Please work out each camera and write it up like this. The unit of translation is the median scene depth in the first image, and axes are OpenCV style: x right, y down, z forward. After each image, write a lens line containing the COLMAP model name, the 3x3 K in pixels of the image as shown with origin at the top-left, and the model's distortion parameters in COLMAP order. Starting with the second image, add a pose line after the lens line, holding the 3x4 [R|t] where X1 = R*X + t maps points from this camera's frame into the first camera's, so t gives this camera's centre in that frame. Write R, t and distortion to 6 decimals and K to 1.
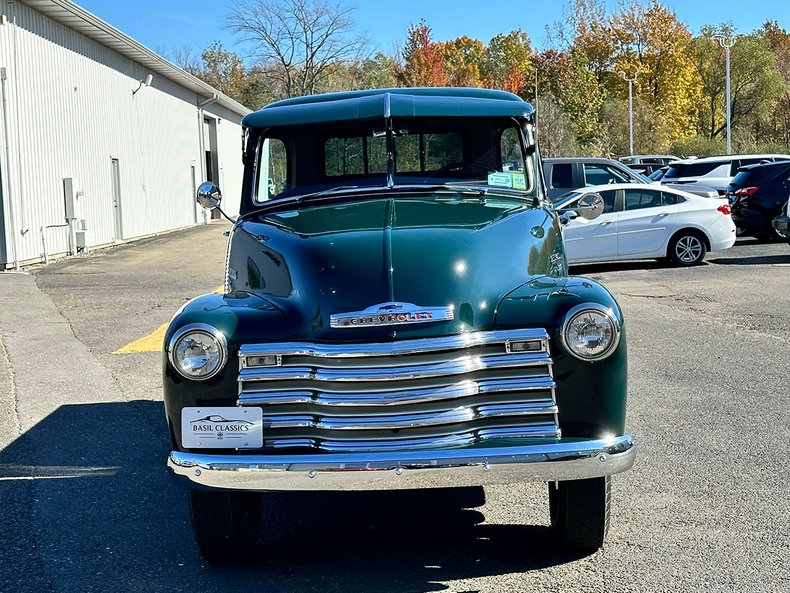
lens RADIAL K [[1519.1, 0, 389.5], [0, 1519.1, 300.5], [0, 0, 1]] dist [0.120661, 0.149178]
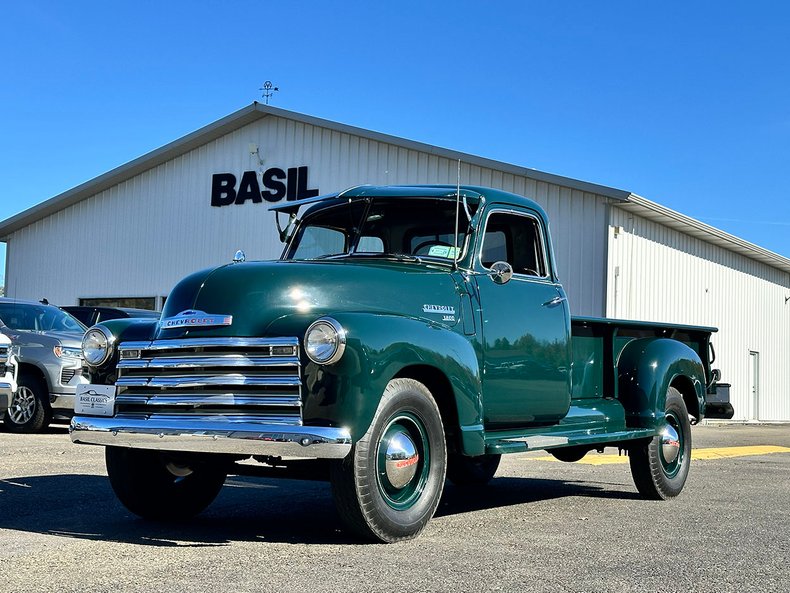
lens RADIAL K [[1228.5, 0, 386.2], [0, 1228.5, 293.1], [0, 0, 1]] dist [0.145364, -0.017238]
pose [[0.839397, 0.018711, -0.543197, 0.699850], [-0.104127, 0.986431, -0.126929, 0.101736], [0.533452, 0.163105, 0.829956, 0.199211]]
